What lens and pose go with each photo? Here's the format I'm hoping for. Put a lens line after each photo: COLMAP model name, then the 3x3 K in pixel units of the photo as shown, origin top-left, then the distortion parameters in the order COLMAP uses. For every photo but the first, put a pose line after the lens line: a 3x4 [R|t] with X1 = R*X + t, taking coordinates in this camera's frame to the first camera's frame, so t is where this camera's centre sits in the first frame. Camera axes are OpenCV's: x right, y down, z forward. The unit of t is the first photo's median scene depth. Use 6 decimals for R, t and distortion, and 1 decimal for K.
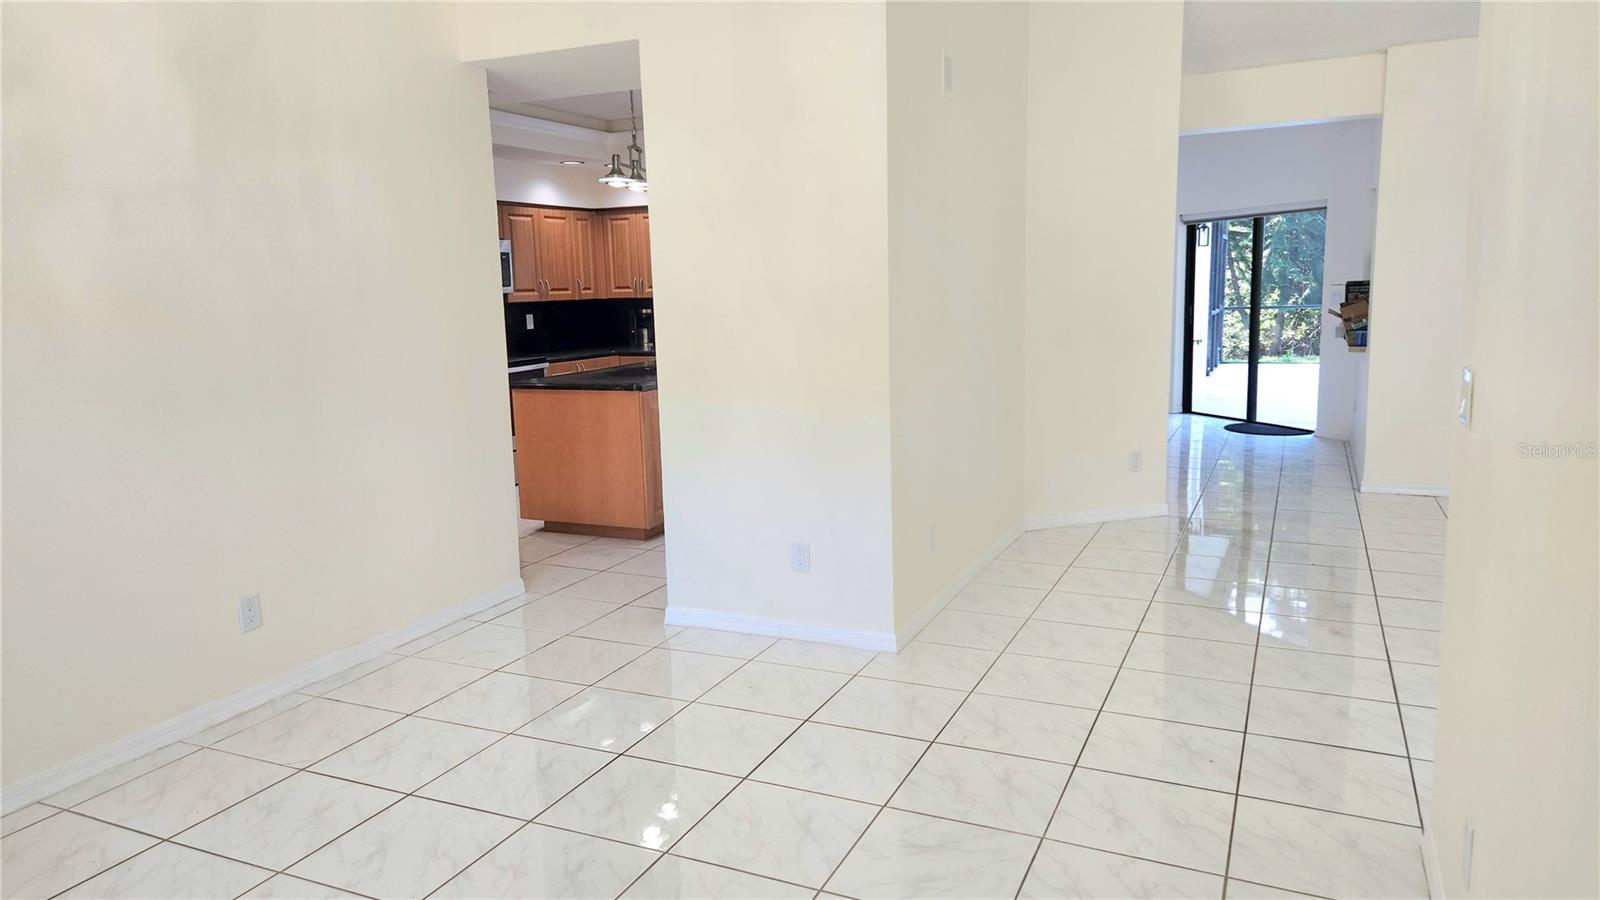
lens RADIAL K [[1076.5, 0, 786.4], [0, 1076.5, 441.9], [0, 0, 1]] dist [0.069674, -0.049332]
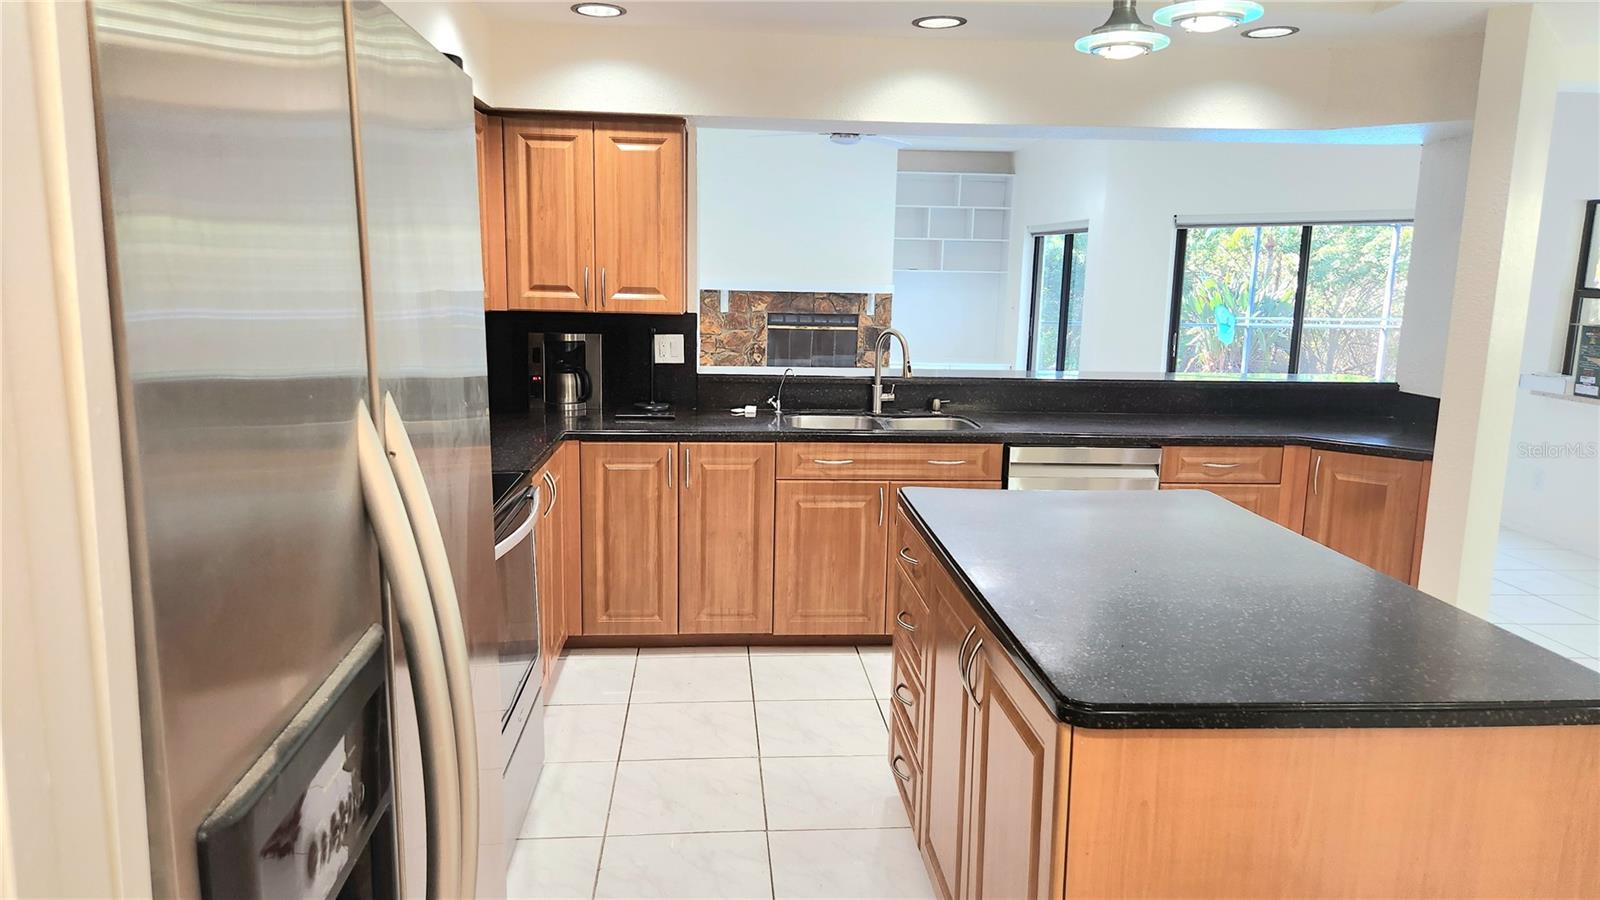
lens RADIAL K [[1076.5, 0, 793.7], [0, 1076.5, 442.5], [0, 0, 1]] dist [0.069674, -0.049332]
pose [[0.865990, -0.035564, 0.498795, -0.297077], [0.031607, 0.999366, 0.016378, -0.082061], [-0.499061, 0.001582, 0.866565, 0.551237]]
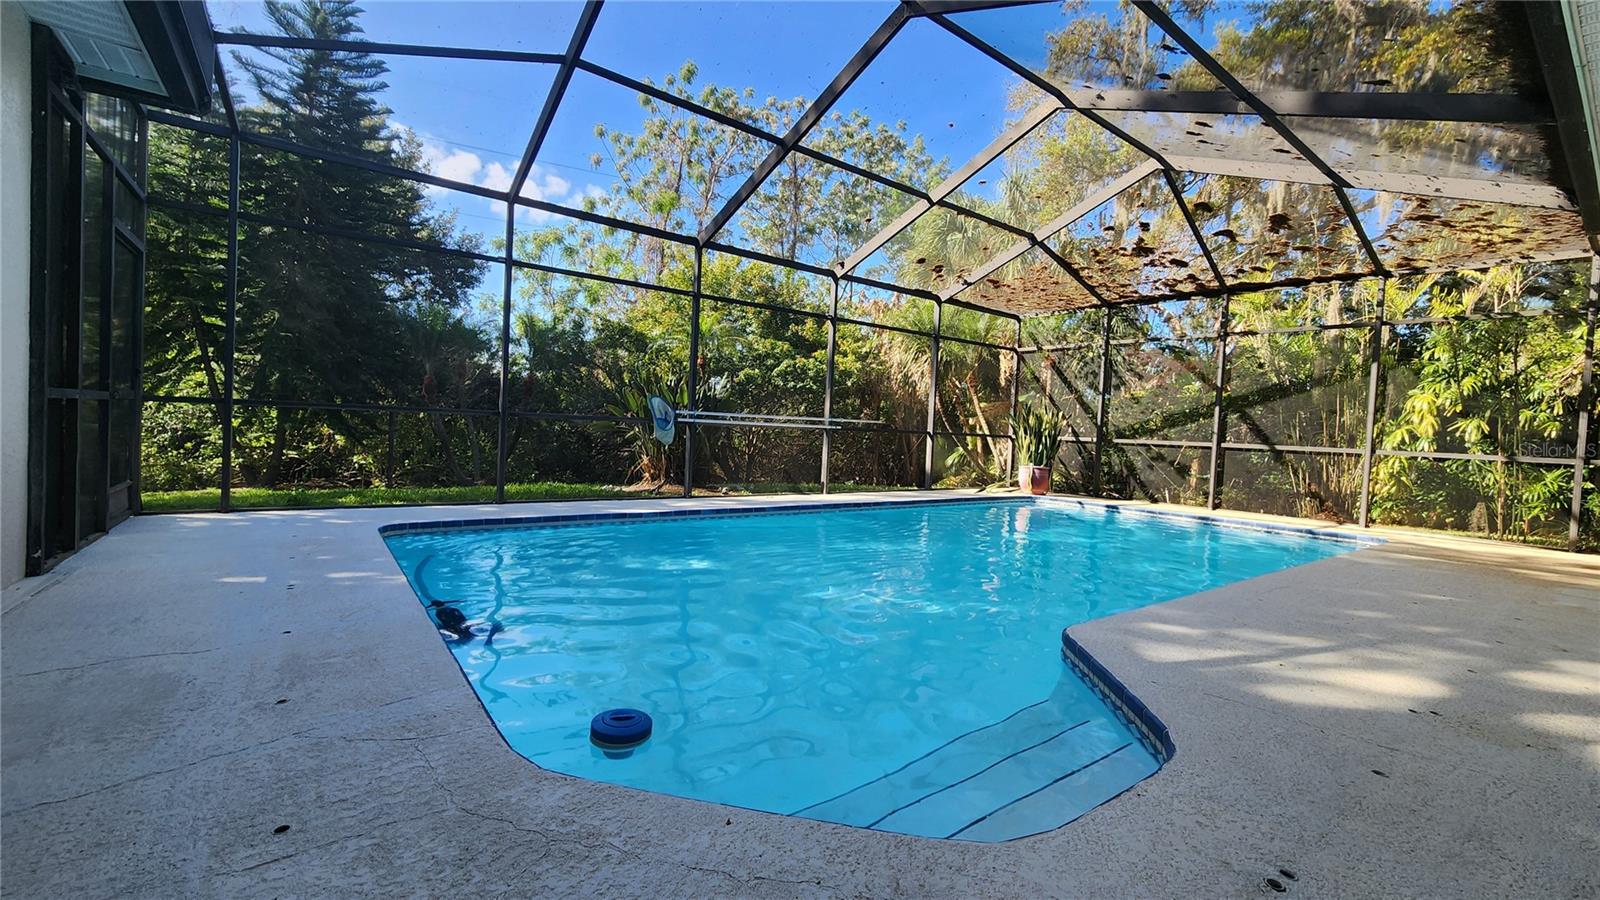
lens RADIAL K [[658.5, 0, 802.5], [0, 658.5, 444.4], [0, 0, 1]] dist [0.001322, -0.000200]
pose [[0.456874, 0.021701, 0.889267, 0.558457], [0.077672, 0.994911, -0.064185, -0.126570], [-0.886134, 0.098395, 0.452863, 1.217826]]
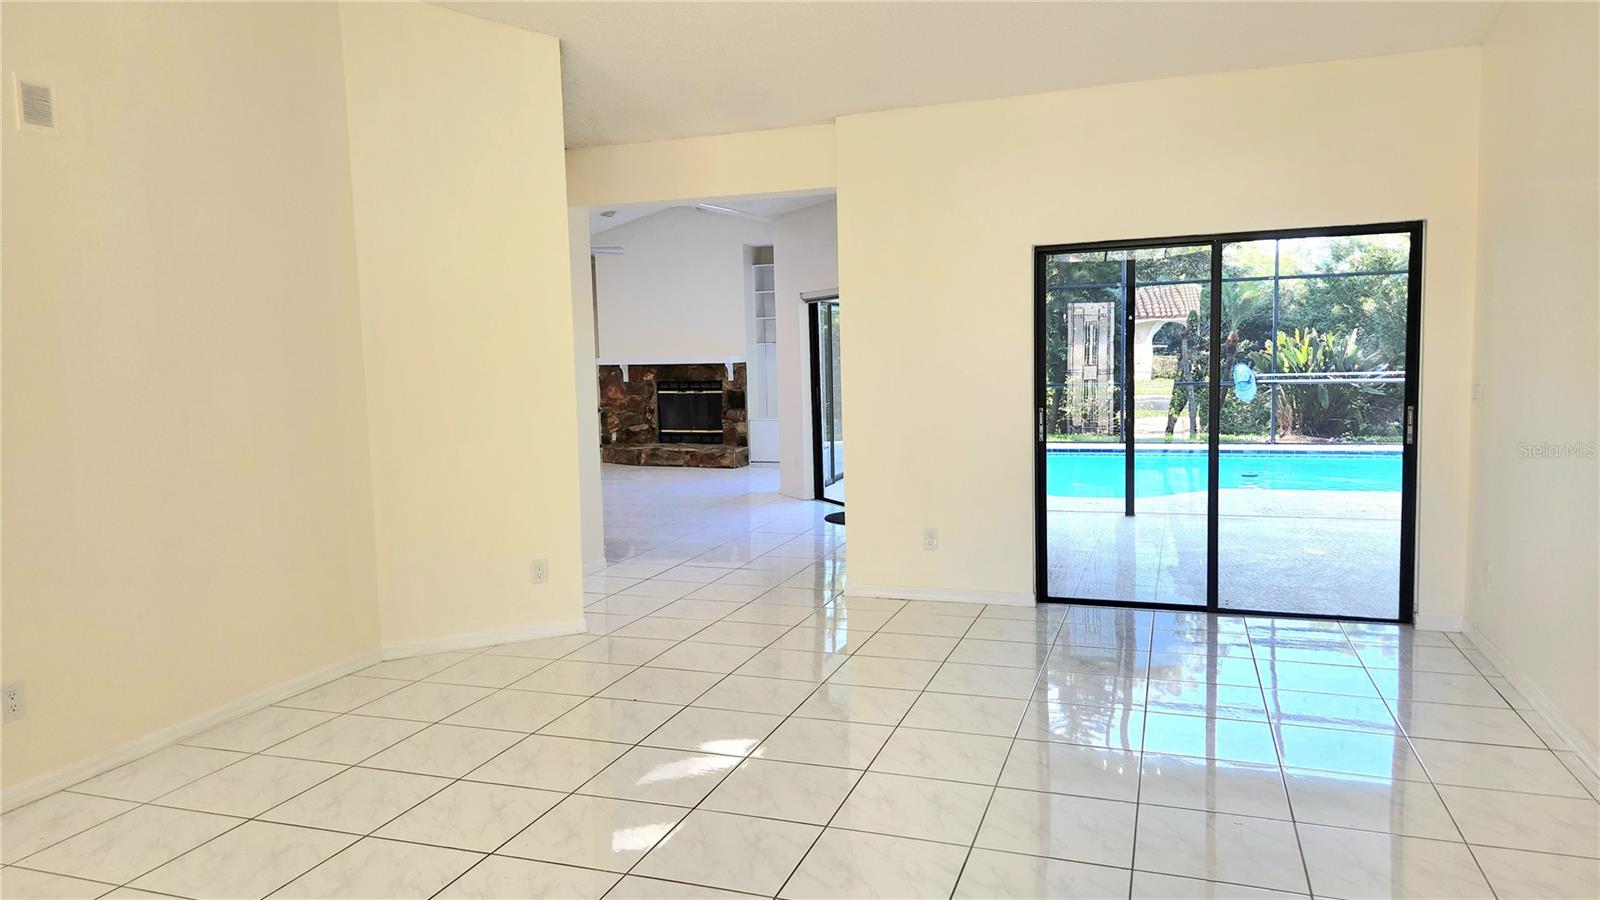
lens RADIAL K [[1076.5, 0, 801.8], [0, 1076.5, 445.6], [0, 0, 1]] dist [0.069674, -0.049332]
pose [[0.994157, -0.006237, 0.107768, 0.307766], [0.013402, 0.997737, -0.065894, -0.014341], [-0.107113, 0.066953, 0.991990, 0.080494]]
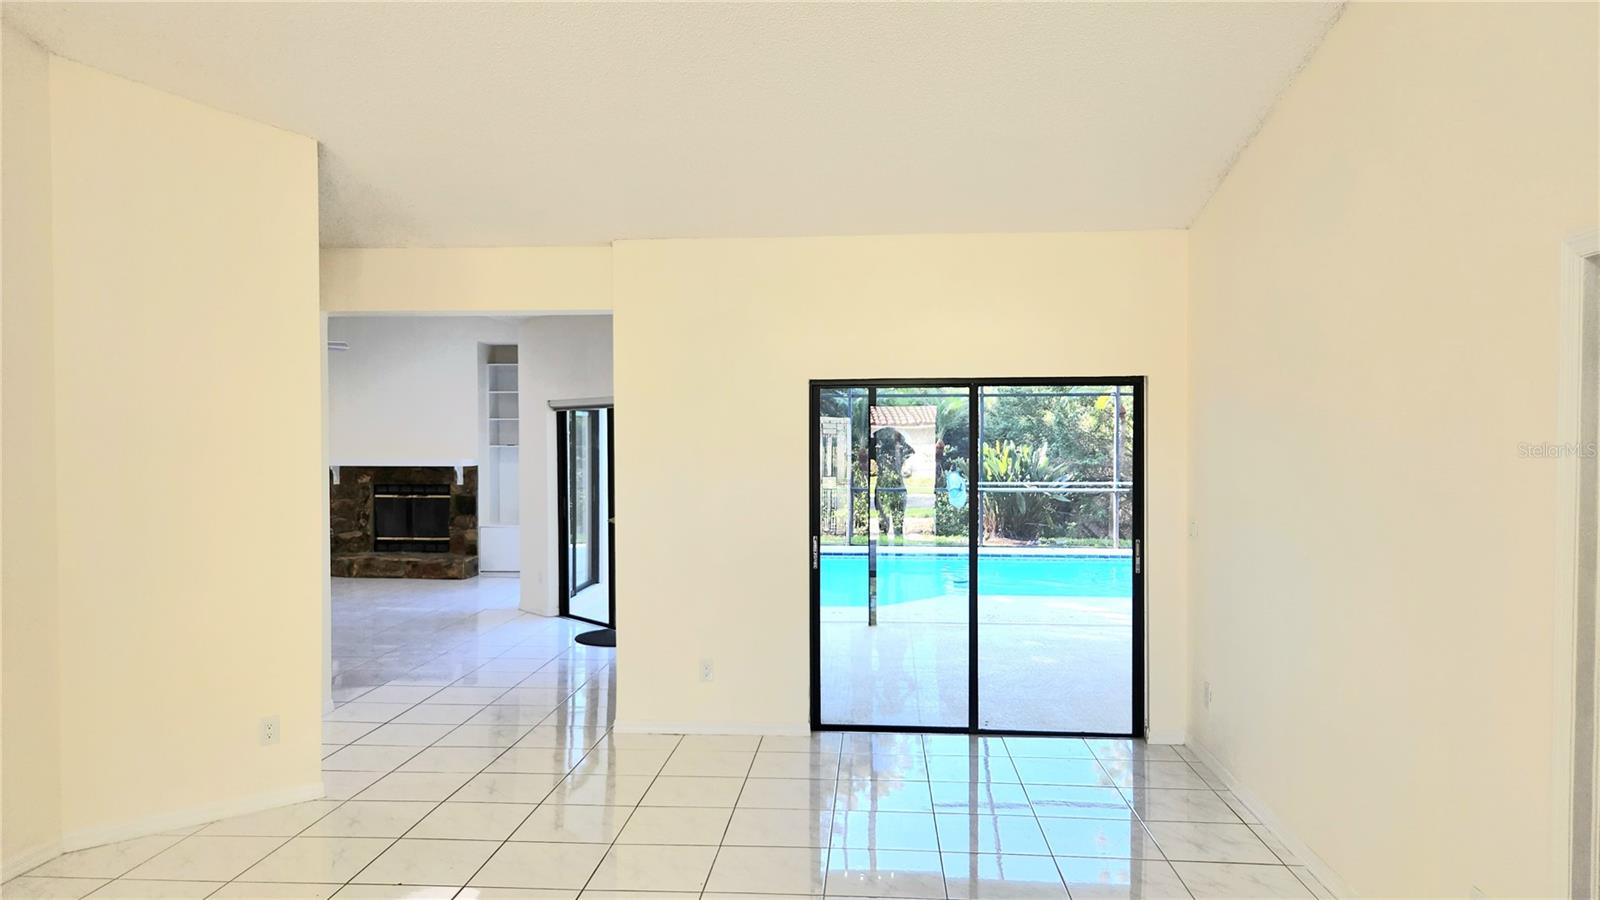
lens RADIAL K [[1076.5, 0, 807.2], [0, 1076.5, 447.4], [0, 0, 1]] dist [0.069674, -0.049332]
pose [[0.929078, 0.022970, 0.369169, 0.269973], [0.031168, 0.989659, -0.140016, -0.039703], [-0.368567, 0.141592, 0.918755, 0.094432]]
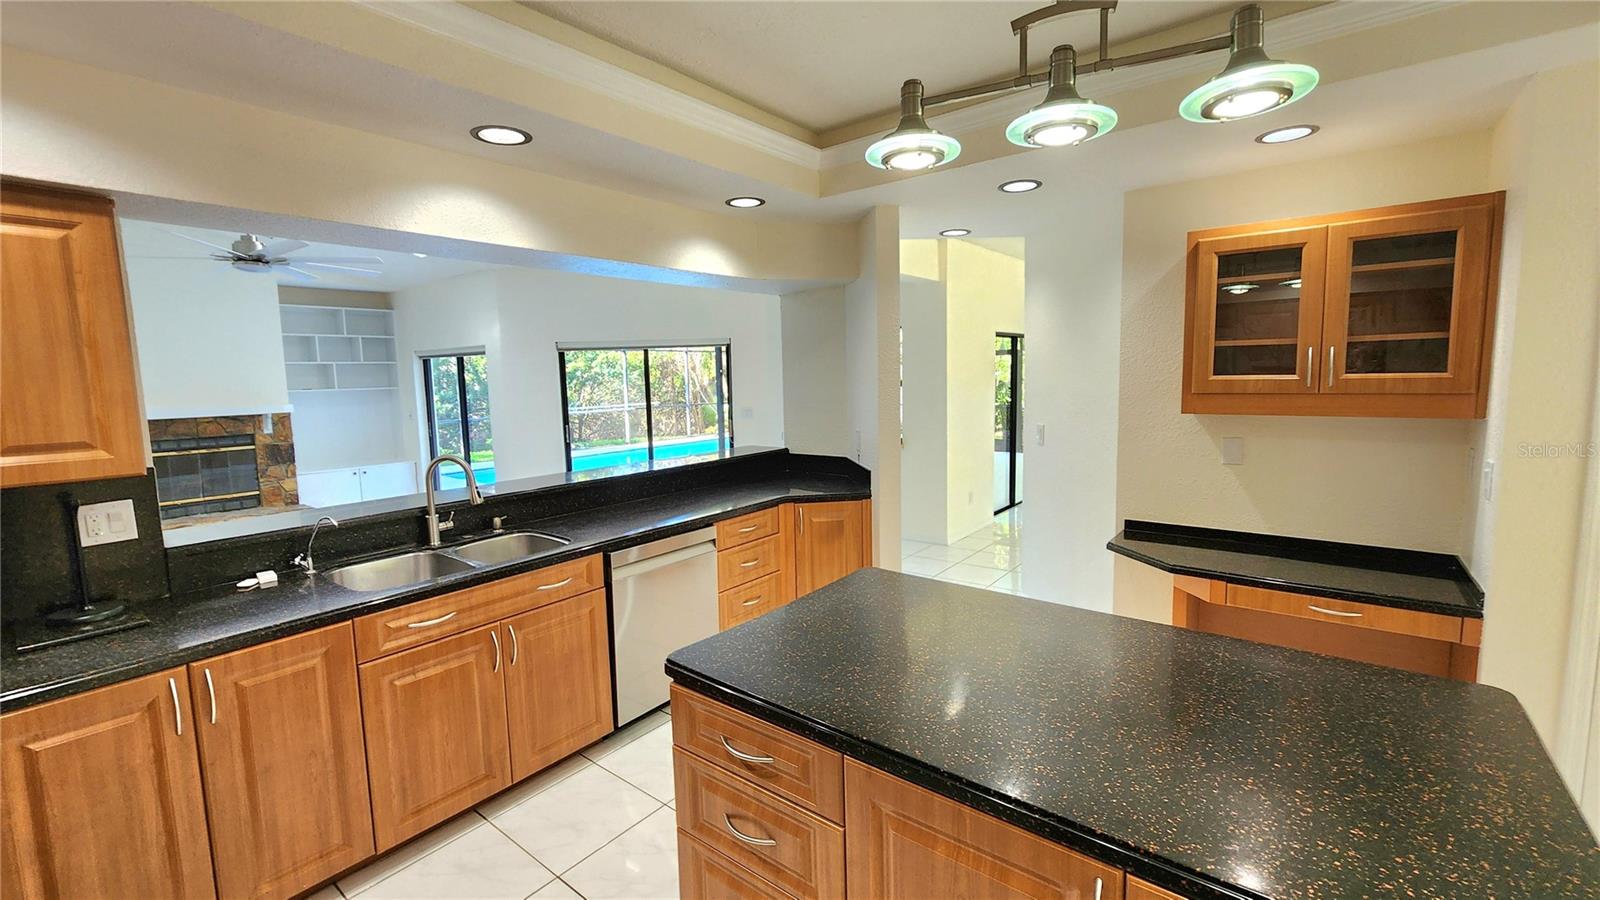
lens RADIAL K [[658.5, 0, 799.1], [0, 658.5, 441.5], [0, 0, 1]] dist [0.001322, -0.000200]
pose [[0.223321, -0.078152, 0.971607, -0.252204], [0.166639, 0.985168, 0.040941, -0.116839], [-0.960395, 0.152765, 0.233032, 0.744265]]
